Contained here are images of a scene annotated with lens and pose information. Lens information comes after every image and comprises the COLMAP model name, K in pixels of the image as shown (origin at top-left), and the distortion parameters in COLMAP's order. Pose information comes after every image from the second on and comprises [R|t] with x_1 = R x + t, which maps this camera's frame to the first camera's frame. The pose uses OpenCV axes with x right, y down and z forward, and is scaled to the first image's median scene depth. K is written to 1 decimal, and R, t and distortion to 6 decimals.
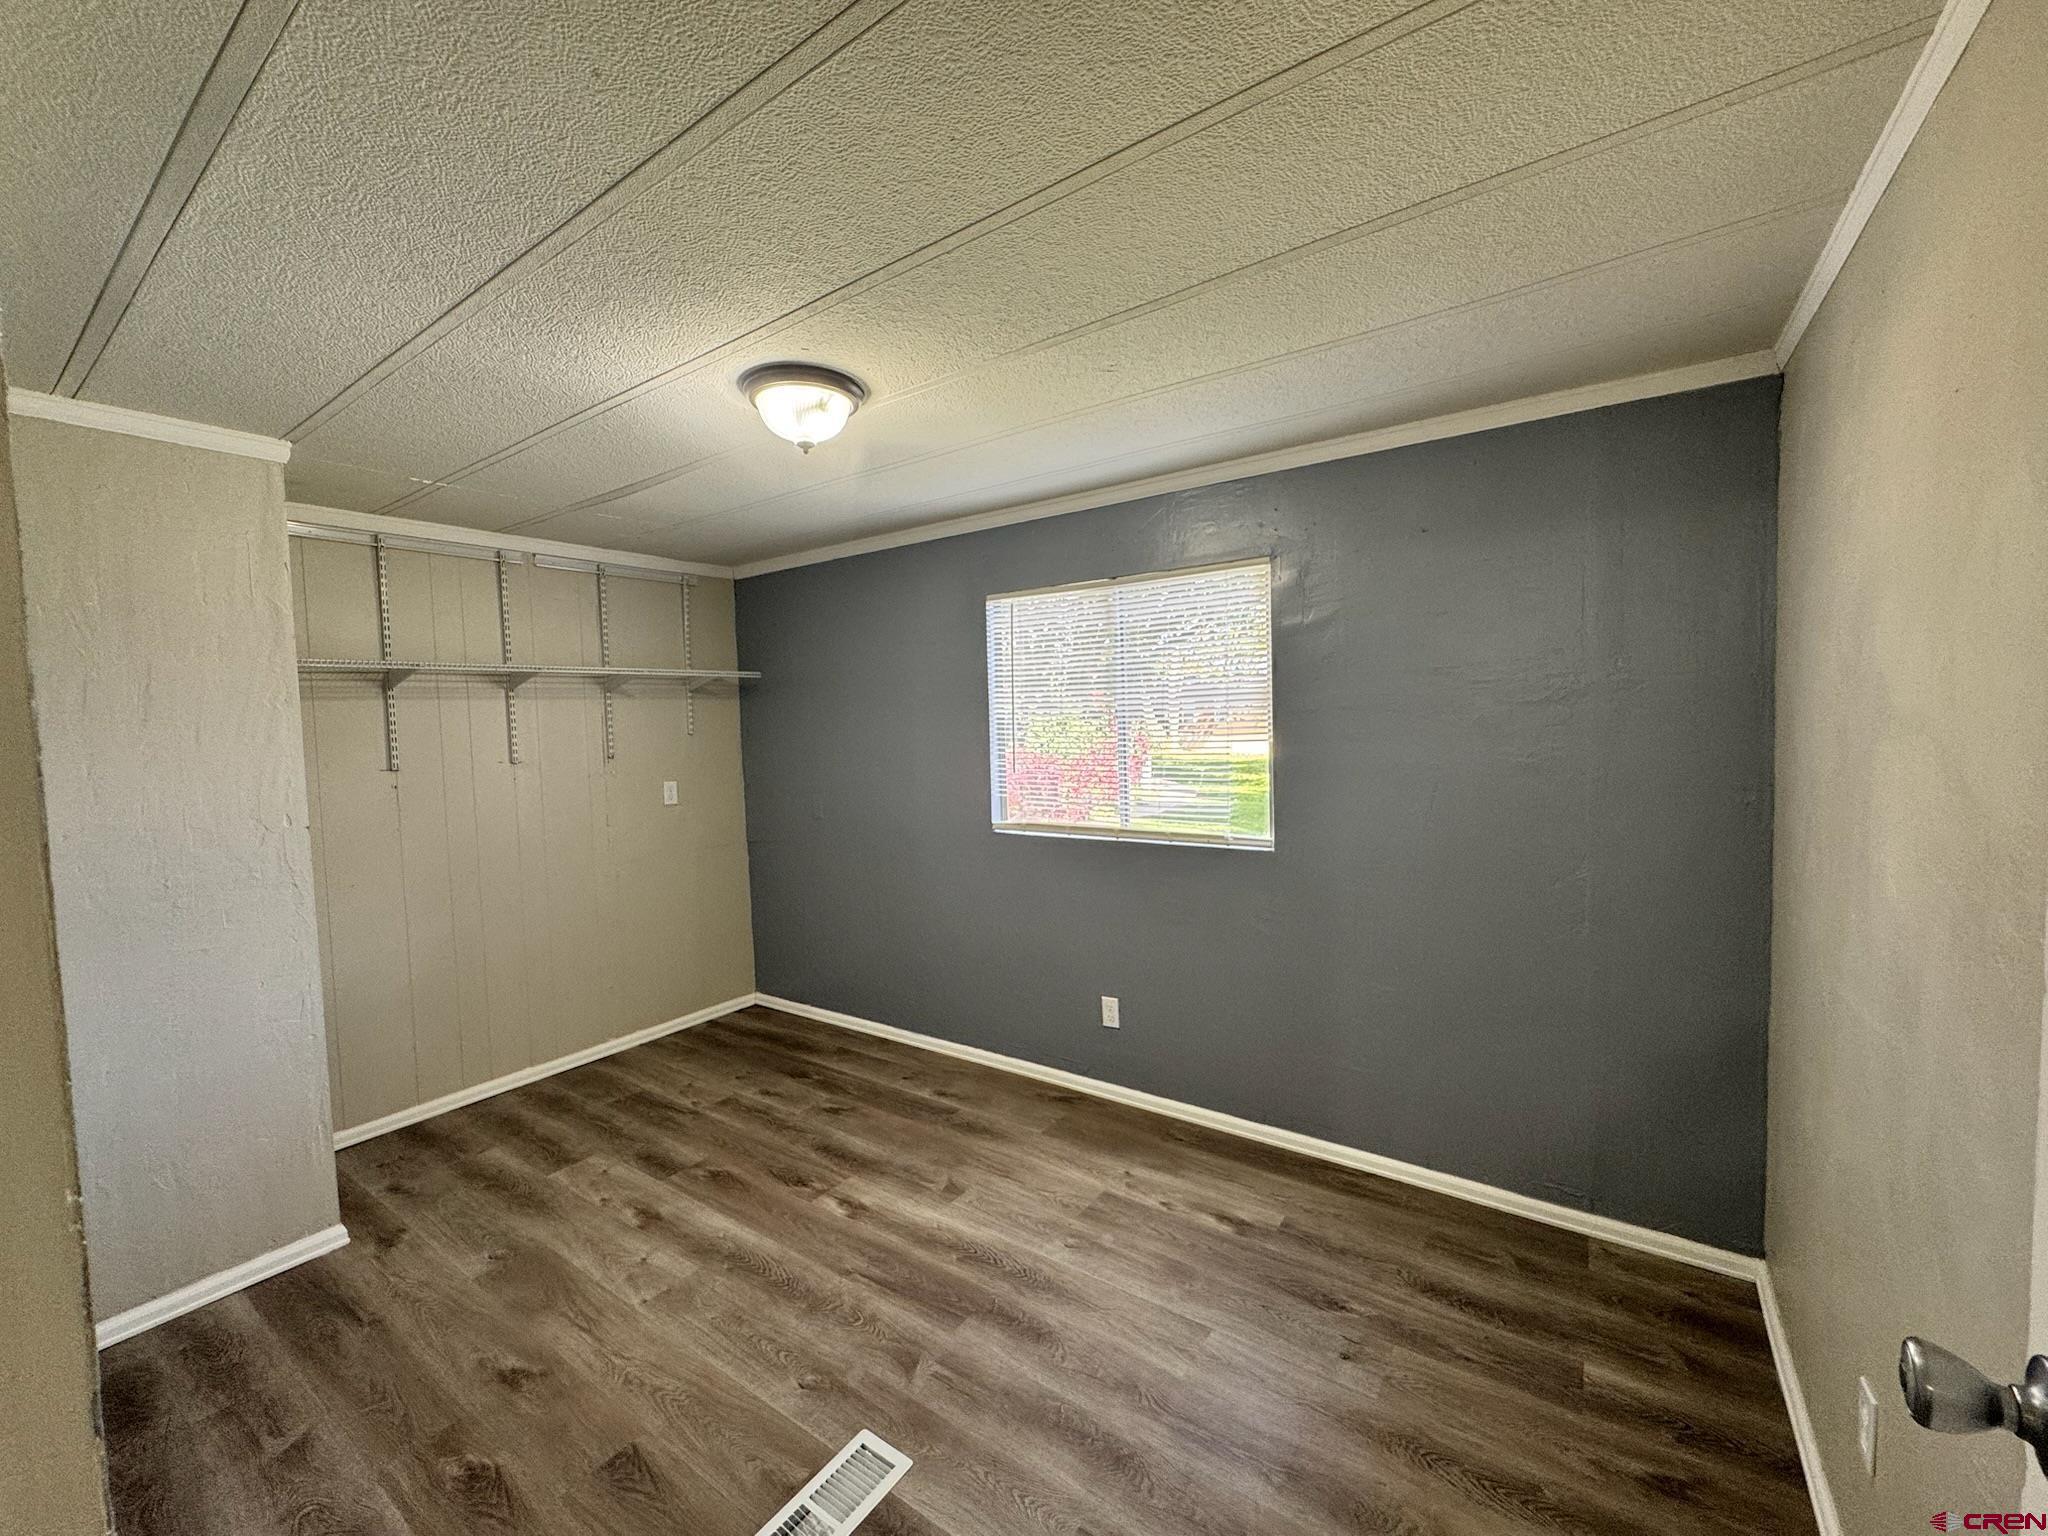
lens RADIAL K [[817.4, 0, 1023.1], [0, 817.4, 760.2], [0, 0, 1]] dist [-0.002224, 0.000190]
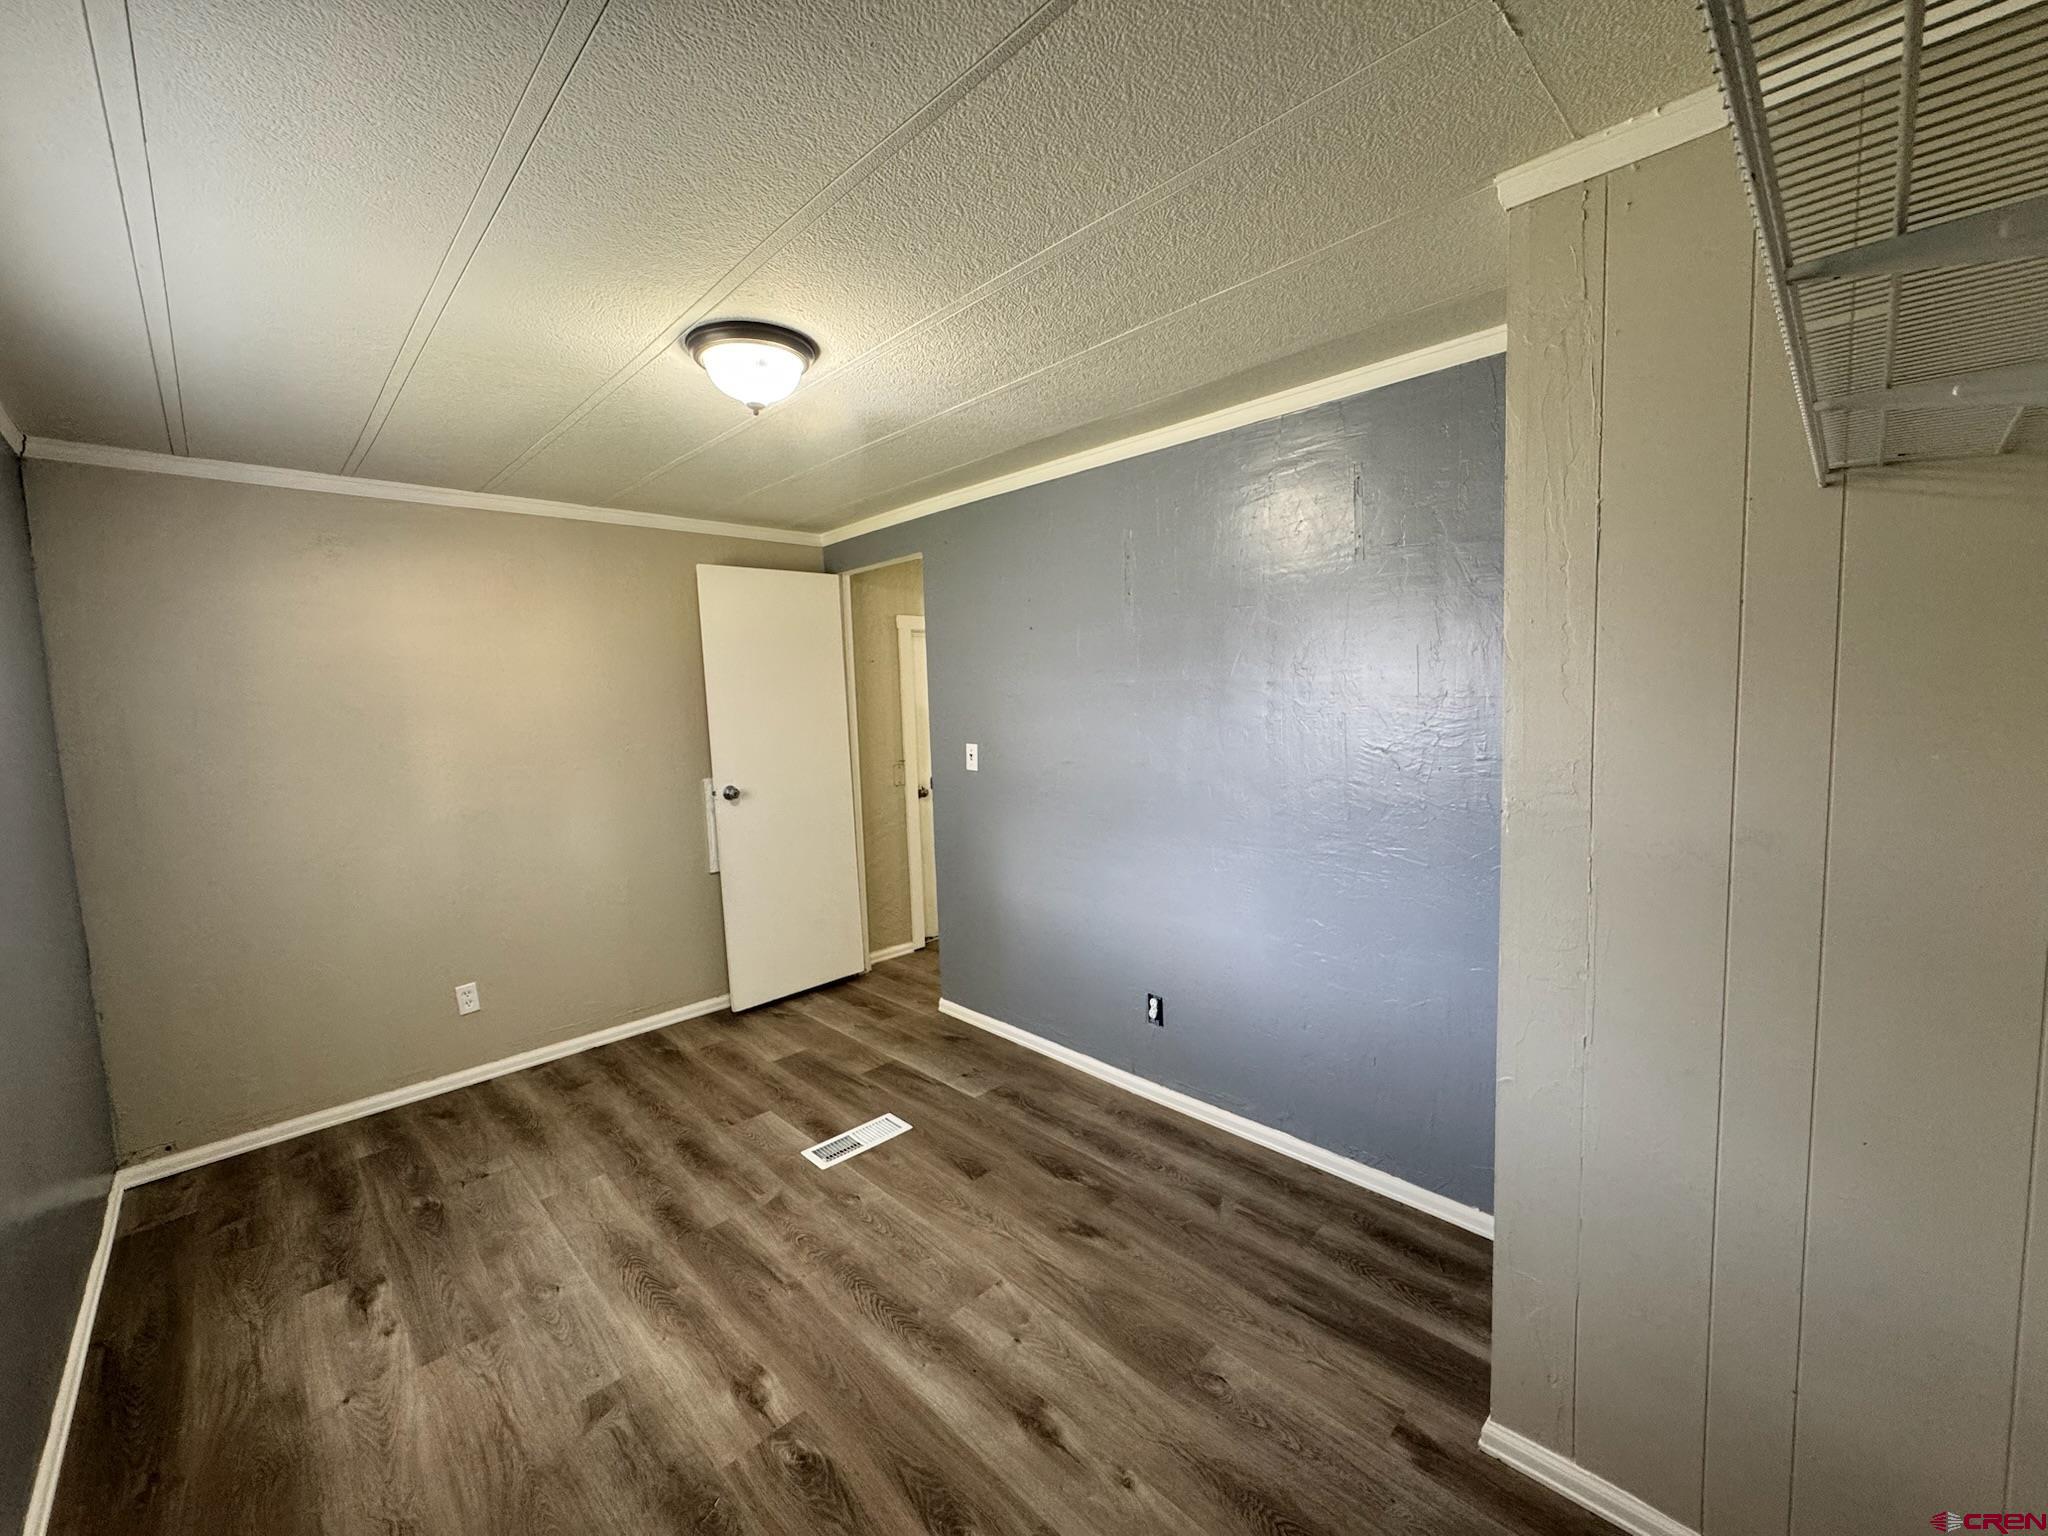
lens RADIAL K [[817.4, 0, 1023.1], [0, 817.4, 760.2], [0, 0, 1]] dist [-0.002224, 0.000190]
pose [[-0.981446, 0.046942, 0.185905, -0.700271], [0.071357, 0.989346, 0.126898, -0.067854], [-0.177967, 0.137809, -0.974339, 1.848345]]
